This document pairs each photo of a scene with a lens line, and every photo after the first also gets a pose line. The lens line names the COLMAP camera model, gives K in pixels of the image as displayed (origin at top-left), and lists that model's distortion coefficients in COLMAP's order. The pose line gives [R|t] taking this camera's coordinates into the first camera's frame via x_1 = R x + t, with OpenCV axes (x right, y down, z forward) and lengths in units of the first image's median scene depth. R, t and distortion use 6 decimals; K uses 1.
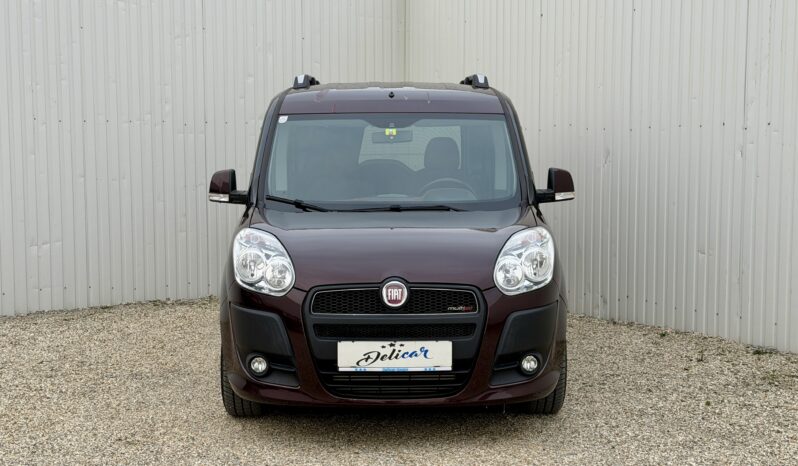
lens RADIAL K [[1165.1, 0, 393.7], [0, 1165.1, 234.0], [0, 0, 1]] dist [0.131691, 0.000000]
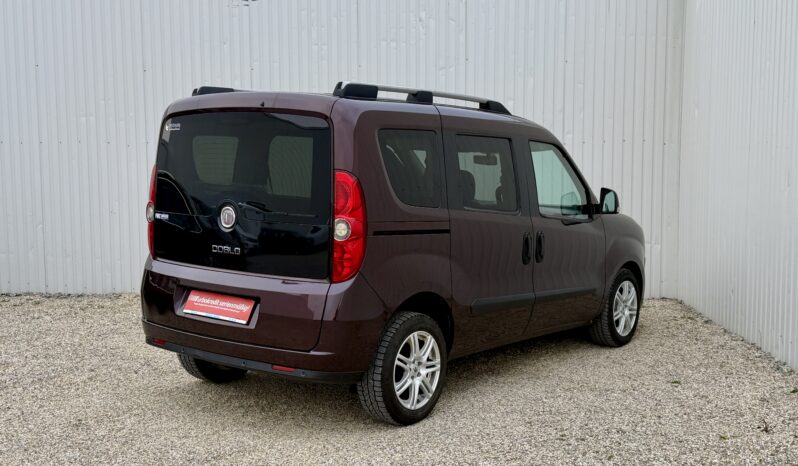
lens RADIAL K [[937.2, 0, 399.2], [0, 937.2, 232.1], [0, 0, 1]] dist [0.117380, 0.000000]
pose [[0.823623, 0.048269, -0.565081, 0.346183], [-0.040912, 0.998832, 0.025688, -0.032485], [0.565661, 0.001961, 0.824636, 0.239142]]
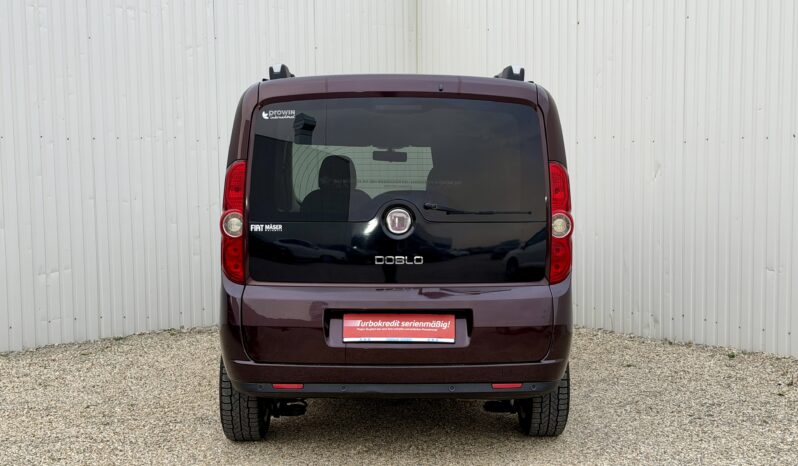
lens RADIAL K [[1165.1, 0, 403.3], [0, 1165.1, 238.9], [0, 0, 1]] dist [0.131691, 0.000000]
pose [[0.996173, -0.018514, 0.085424, -0.107443], [0.018458, 0.999829, 0.001451, -0.014628], [-0.085436, 0.000131, 0.996344, 0.058446]]
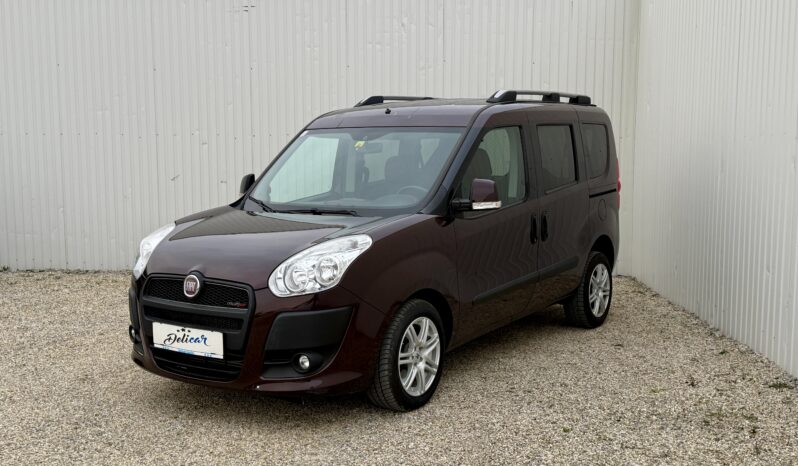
lens RADIAL K [[850.6, 0, 401.9], [0, 850.6, 233.5], [0, 0, 1]] dist [0.109099, 0.000000]
pose [[0.824364, 0.057051, -0.563178, 0.371145], [-0.044444, 0.998360, 0.036078, -0.023109], [0.564312, -0.004712, 0.825548, 0.240848]]
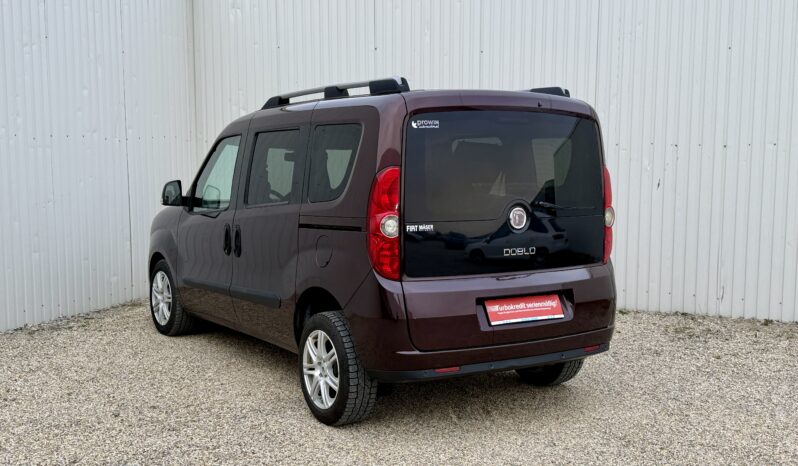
lens RADIAL K [[903.5, 0, 397.6], [0, 903.5, 228.8], [0, 0, 1]] dist [0.114980, 0.000000]
pose [[0.803618, -0.058838, 0.592229, -0.433709], [0.045371, 0.998262, 0.037611, -0.039706], [-0.593413, -0.003355, 0.804891, 0.259162]]
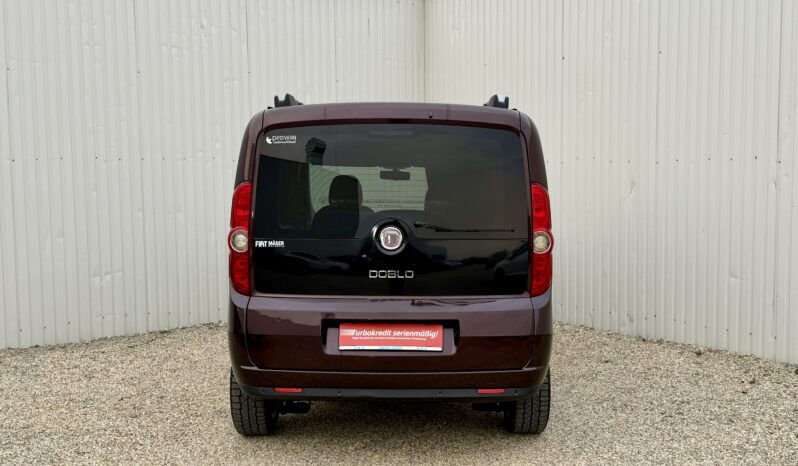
lens RADIAL K [[937.2, 0, 402.0], [0, 937.2, 237.5], [0, 0, 1]] dist [0.117380, 0.000000]
pose [[0.998183, -0.015706, 0.058170, -0.083139], [0.015615, 0.999876, 0.002018, -0.024162], [-0.058194, -0.001106, 0.998305, 0.133175]]
